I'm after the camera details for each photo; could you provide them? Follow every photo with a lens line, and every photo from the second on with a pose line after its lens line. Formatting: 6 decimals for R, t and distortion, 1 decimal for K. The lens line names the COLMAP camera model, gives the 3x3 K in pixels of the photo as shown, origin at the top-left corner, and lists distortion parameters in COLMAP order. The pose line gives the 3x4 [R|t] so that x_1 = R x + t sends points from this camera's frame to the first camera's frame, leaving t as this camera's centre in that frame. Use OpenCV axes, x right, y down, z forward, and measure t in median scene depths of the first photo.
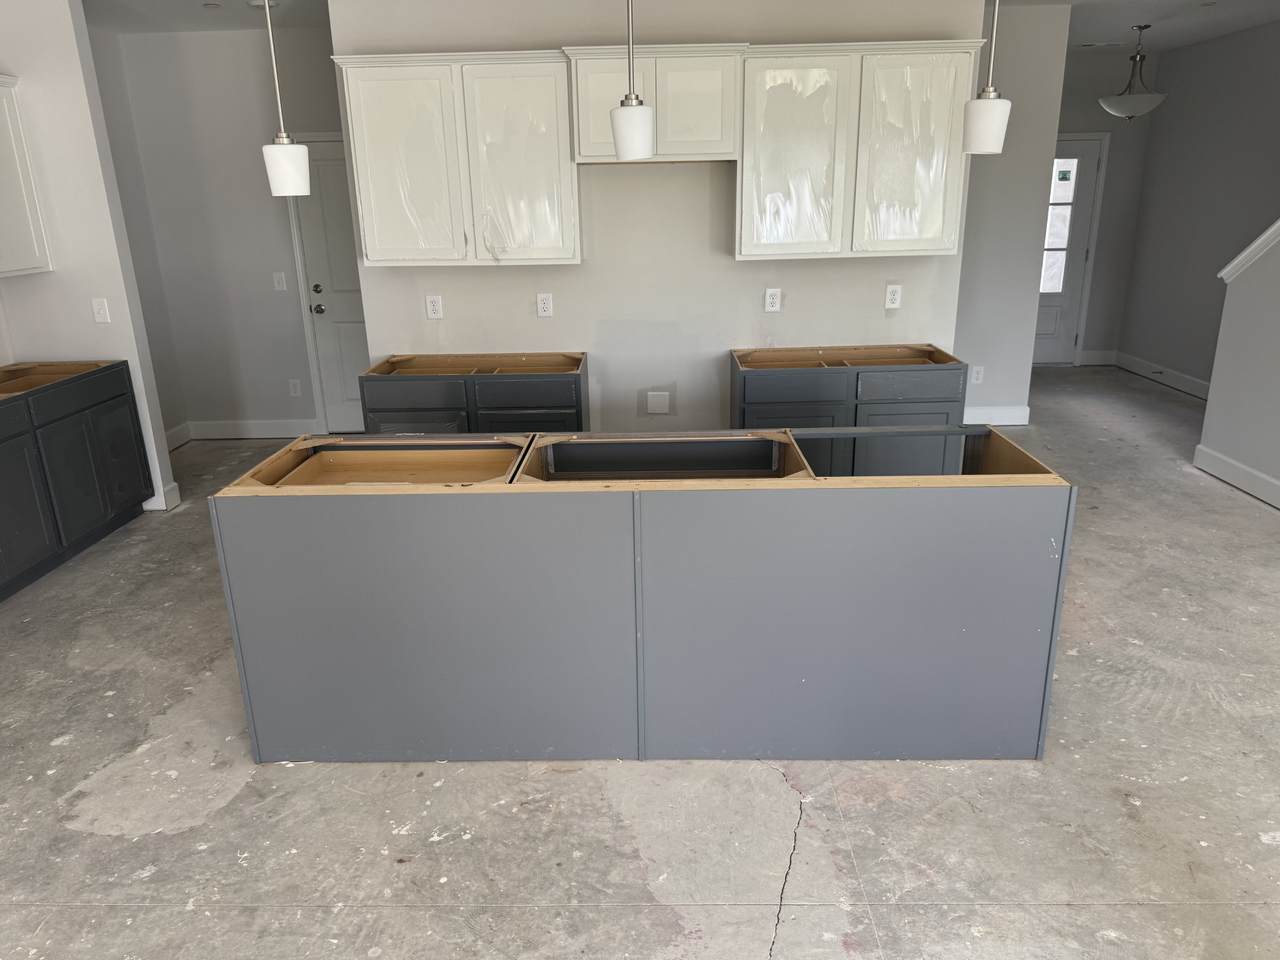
lens RADIAL K [[896.3, 0, 640.0], [0, 896.3, 480.0], [0, 0, 1]] dist [0.072859, -0.074948]
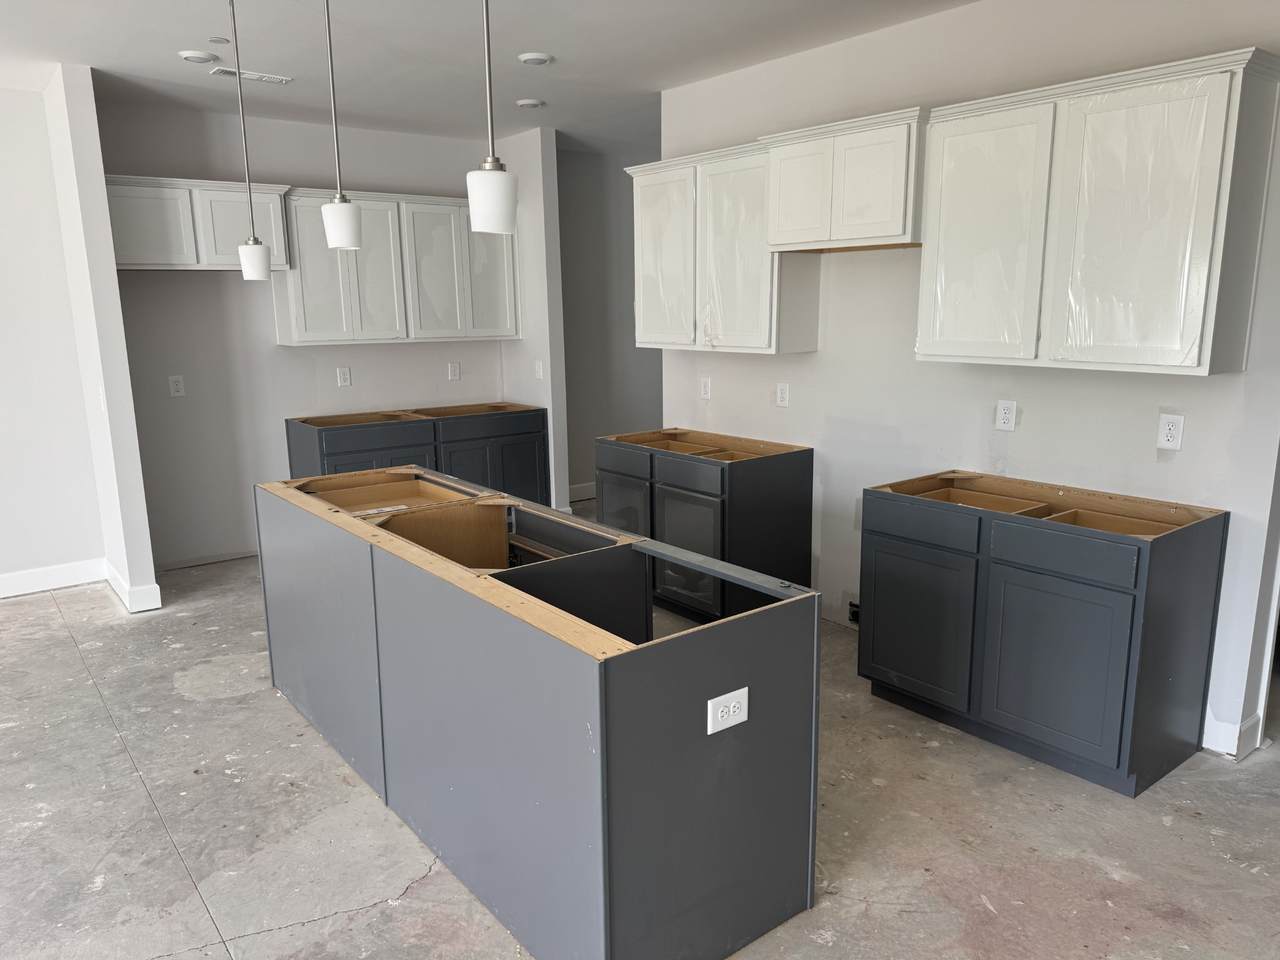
lens RADIAL K [[912.8, 0, 640.0], [0, 912.8, 480.0], [0, 0, 1]] dist [0.009475, 0.000887]
pose [[0.638225, 0.164559, -0.752057, 0.926669], [-0.237464, 0.971334, 0.011018, -0.137061], [0.732311, 0.171555, 0.659006, 0.448918]]
